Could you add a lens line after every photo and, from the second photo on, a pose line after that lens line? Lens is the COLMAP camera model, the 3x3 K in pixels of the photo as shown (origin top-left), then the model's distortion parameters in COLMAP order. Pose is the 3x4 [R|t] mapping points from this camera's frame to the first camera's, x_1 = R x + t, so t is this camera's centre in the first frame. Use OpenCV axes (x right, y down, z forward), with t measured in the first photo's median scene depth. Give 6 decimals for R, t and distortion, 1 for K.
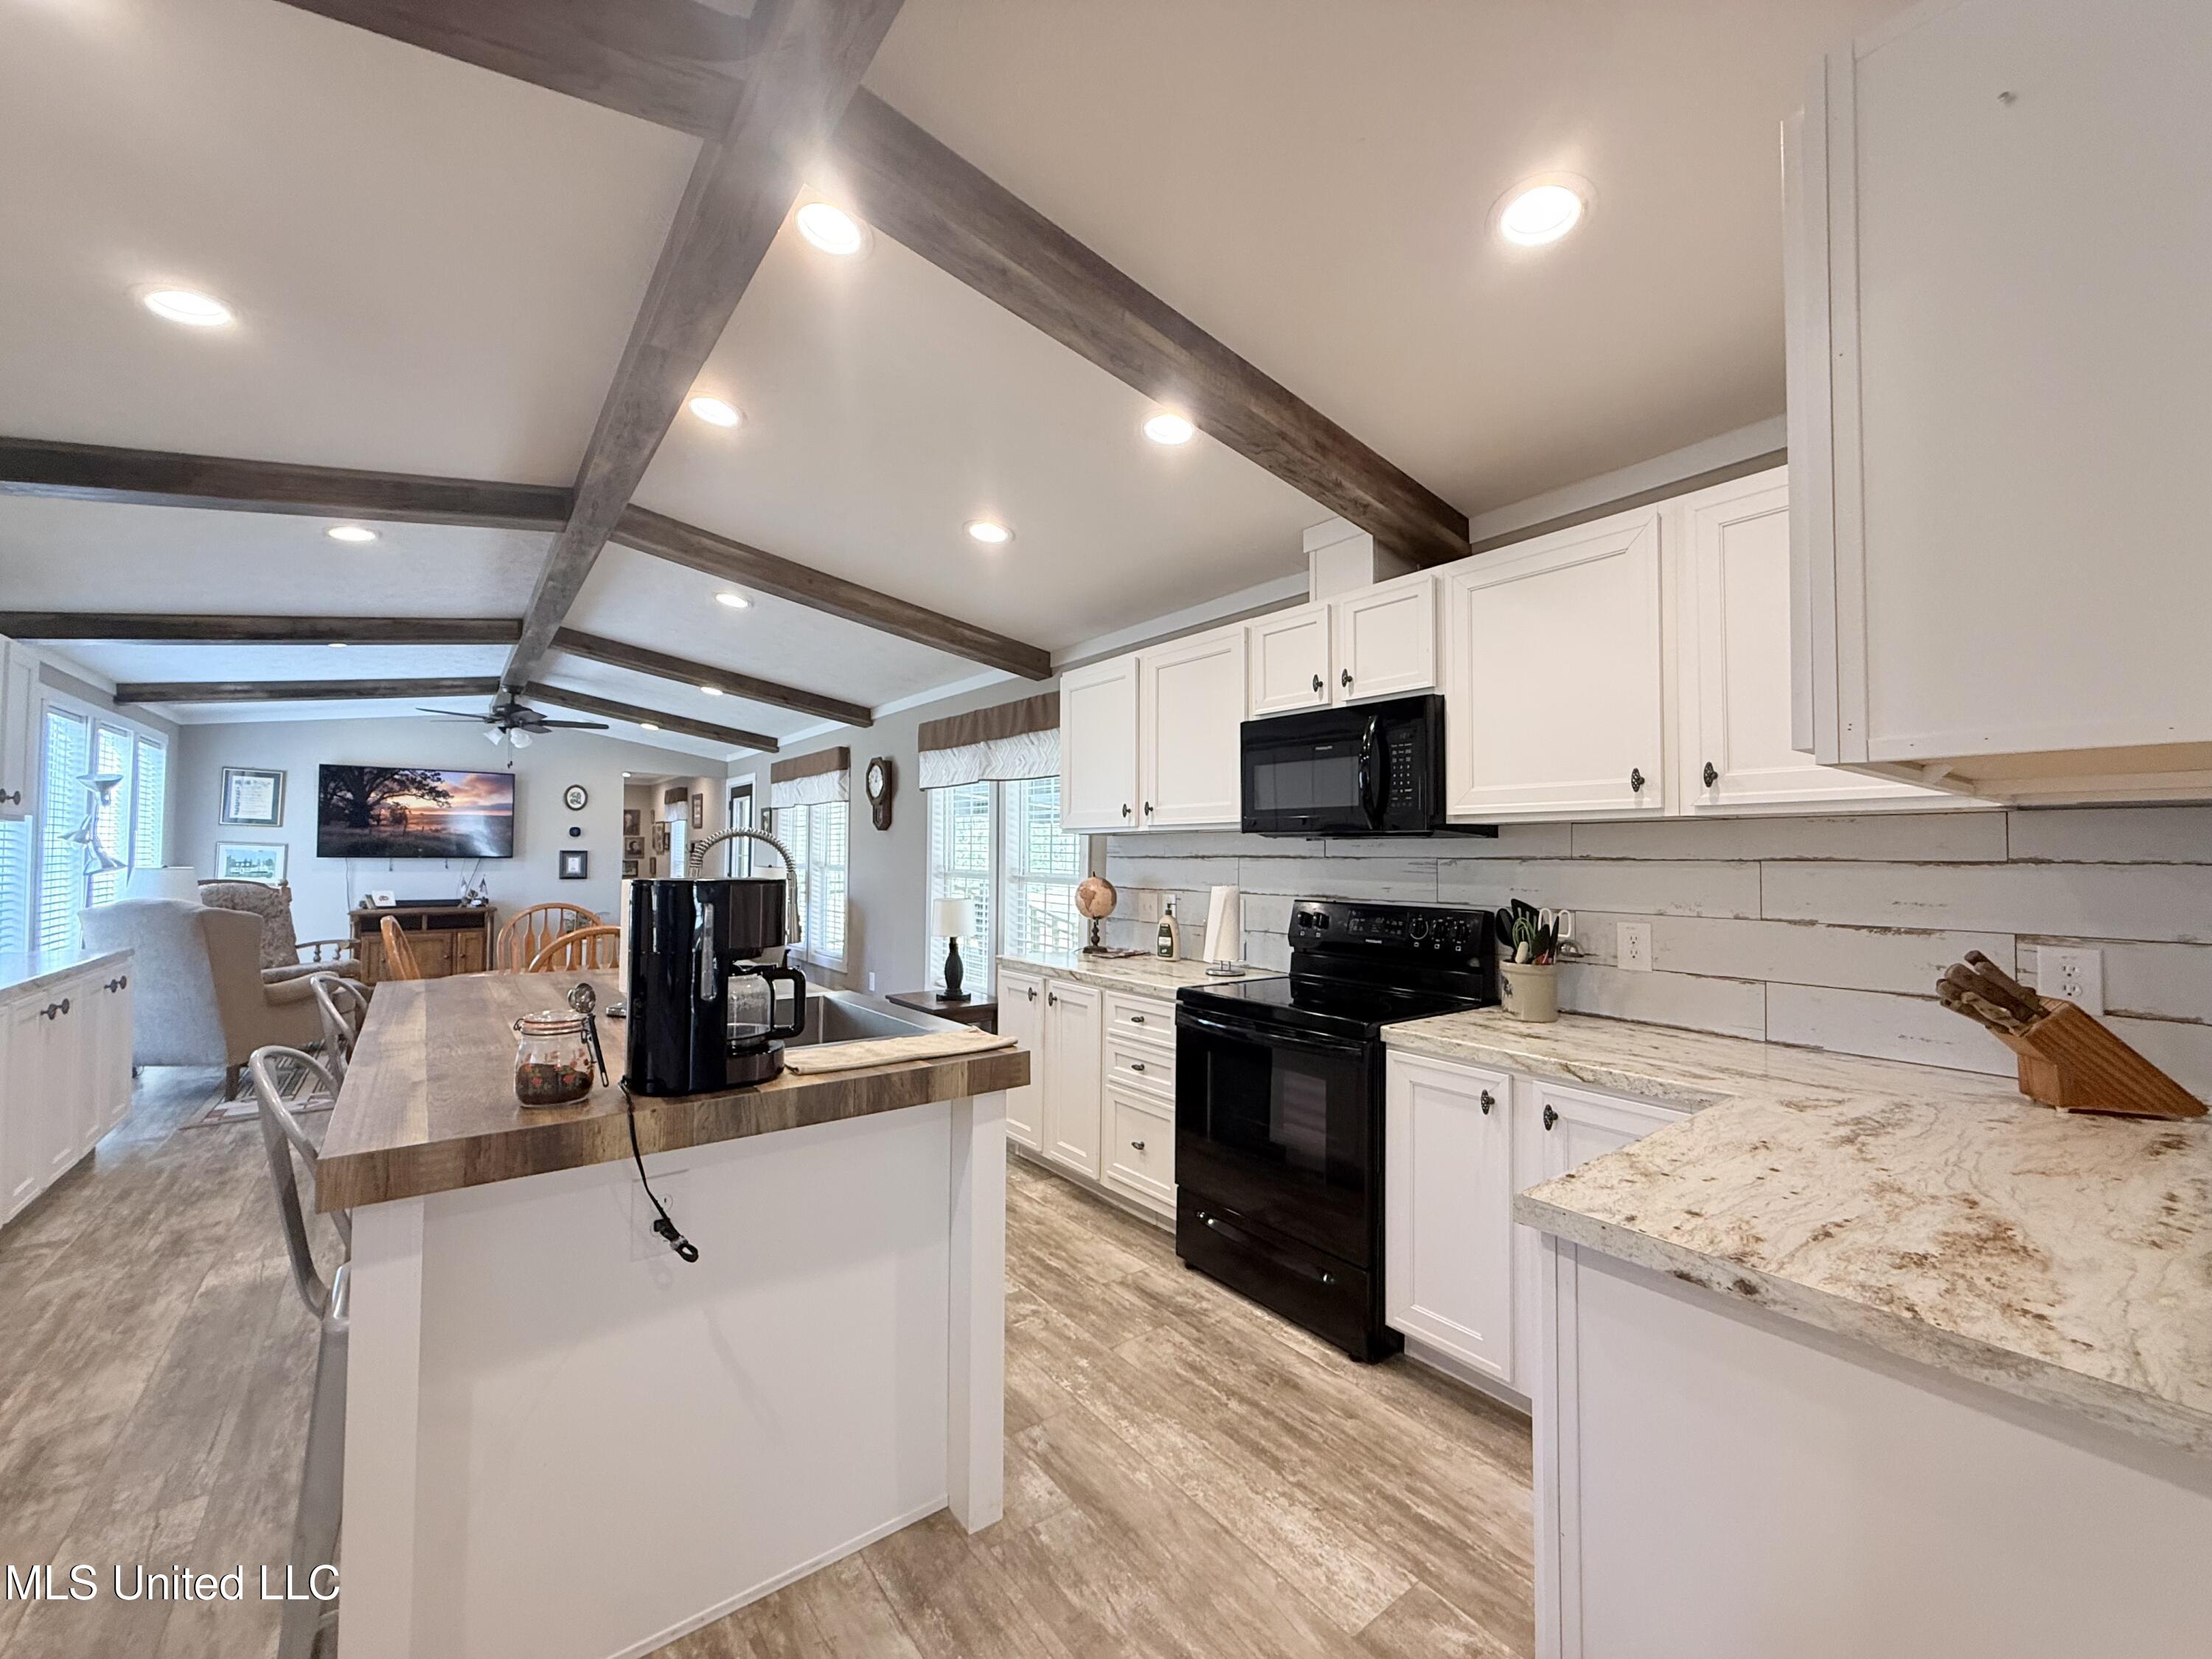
lens RADIAL K [[871.0, 0, 1104.4], [0, 871.0, 838.0], [0, 0, 1]] dist [0.001787, -0.001189]
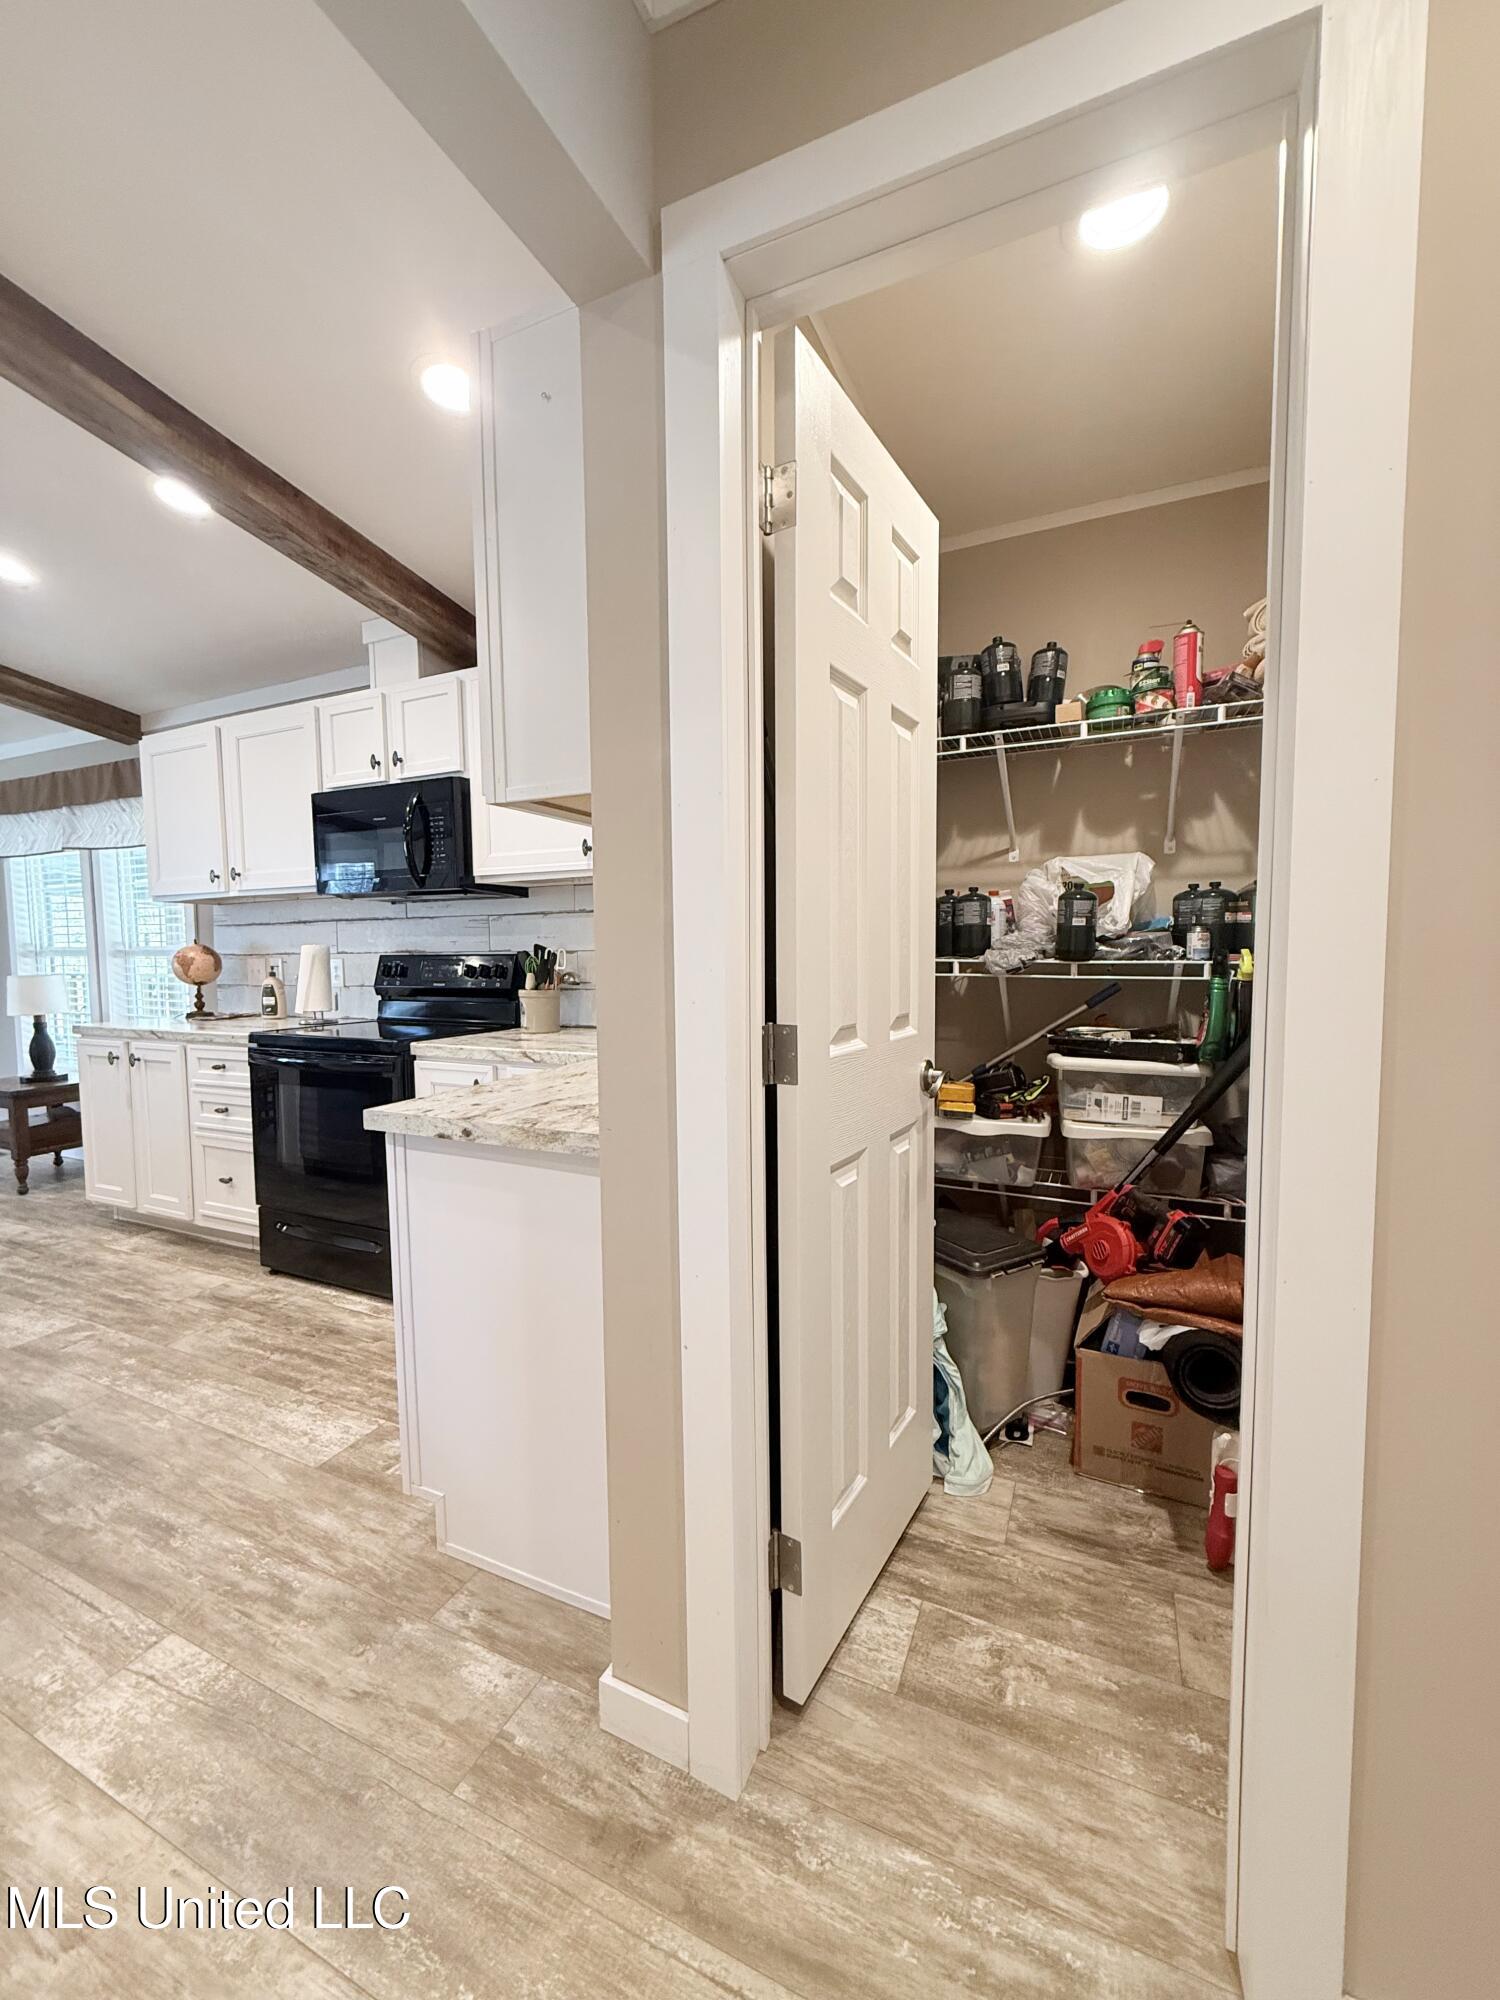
lens RADIAL K [[787.5, 0, 742.4], [0, 787.5, 1003.3], [0, 0, 1]] dist [0.001787, -0.001189]
pose [[0.884785, -0.049267, 0.463388, 0.198486], [0.008330, 0.995909, 0.089979, 0.056682], [-0.465925, -0.075752, 0.881575, -0.191014]]
